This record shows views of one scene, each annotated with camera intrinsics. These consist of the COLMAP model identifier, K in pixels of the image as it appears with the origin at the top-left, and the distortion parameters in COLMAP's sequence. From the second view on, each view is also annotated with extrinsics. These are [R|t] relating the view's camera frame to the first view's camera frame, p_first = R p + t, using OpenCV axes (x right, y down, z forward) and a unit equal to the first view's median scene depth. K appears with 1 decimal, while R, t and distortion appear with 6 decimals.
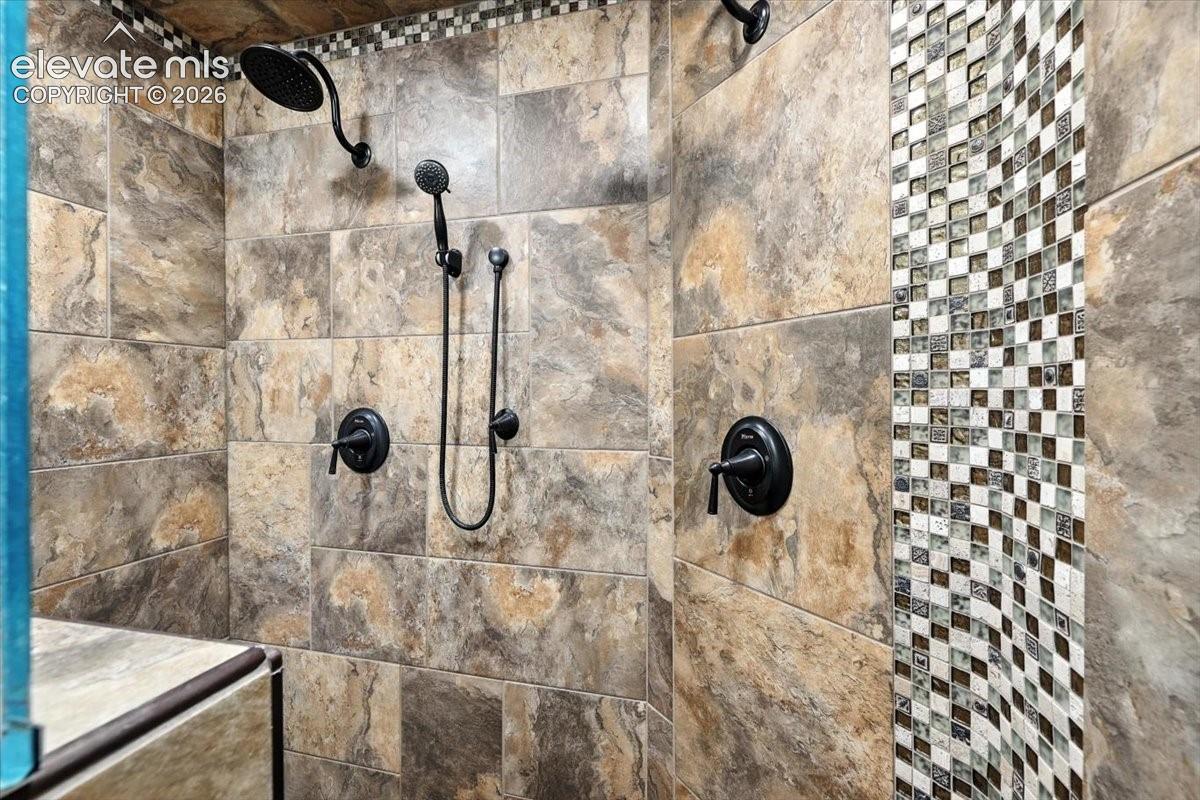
lens RADIAL K [[515.7, 0, 593.5], [0, 515.7, 394.0], [0, 0, 1]] dist [-0.000545, 0.000366]
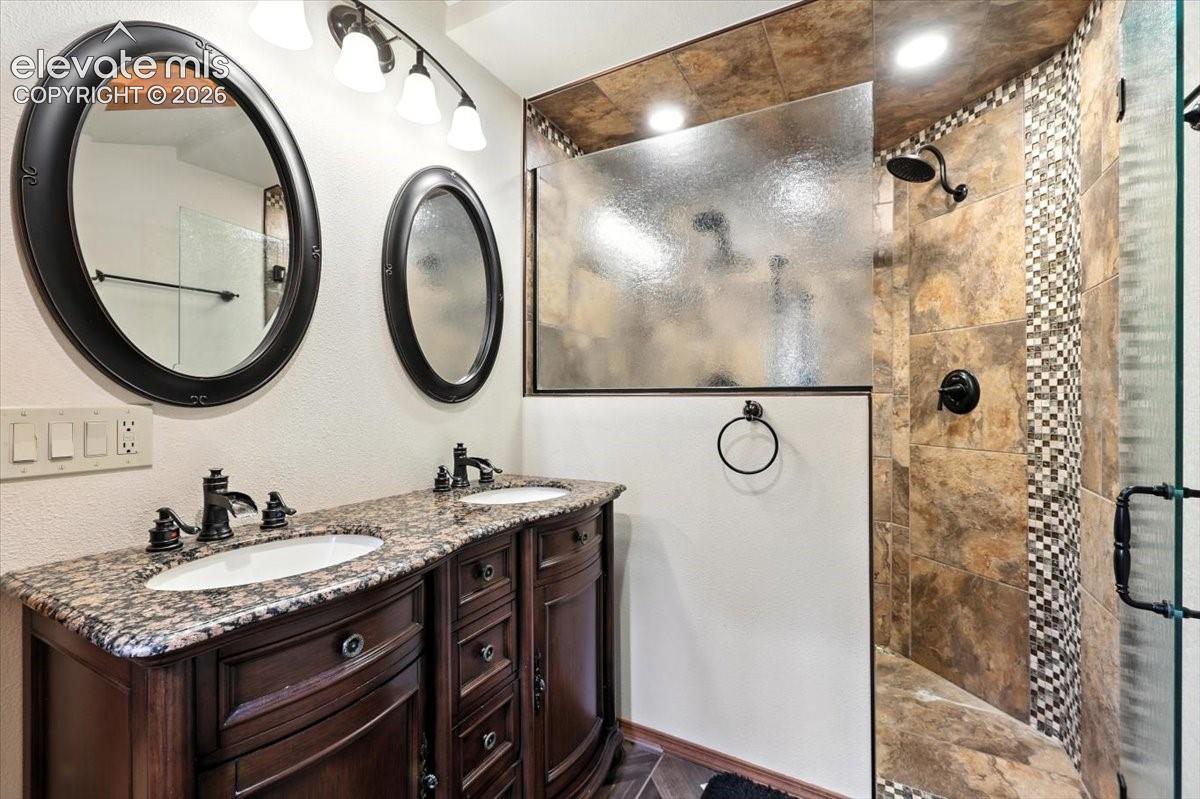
lens RADIAL K [[515.7, 0, 593.5], [0, 515.7, 393.5], [0, 0, 1]] dist [-0.000545, 0.000366]
pose [[0.968284, 0.001018, -0.249849, -0.780071], [-0.002506, 0.999981, -0.005638, 0.193113], [0.249838, 0.006085, 0.968268, -1.825833]]
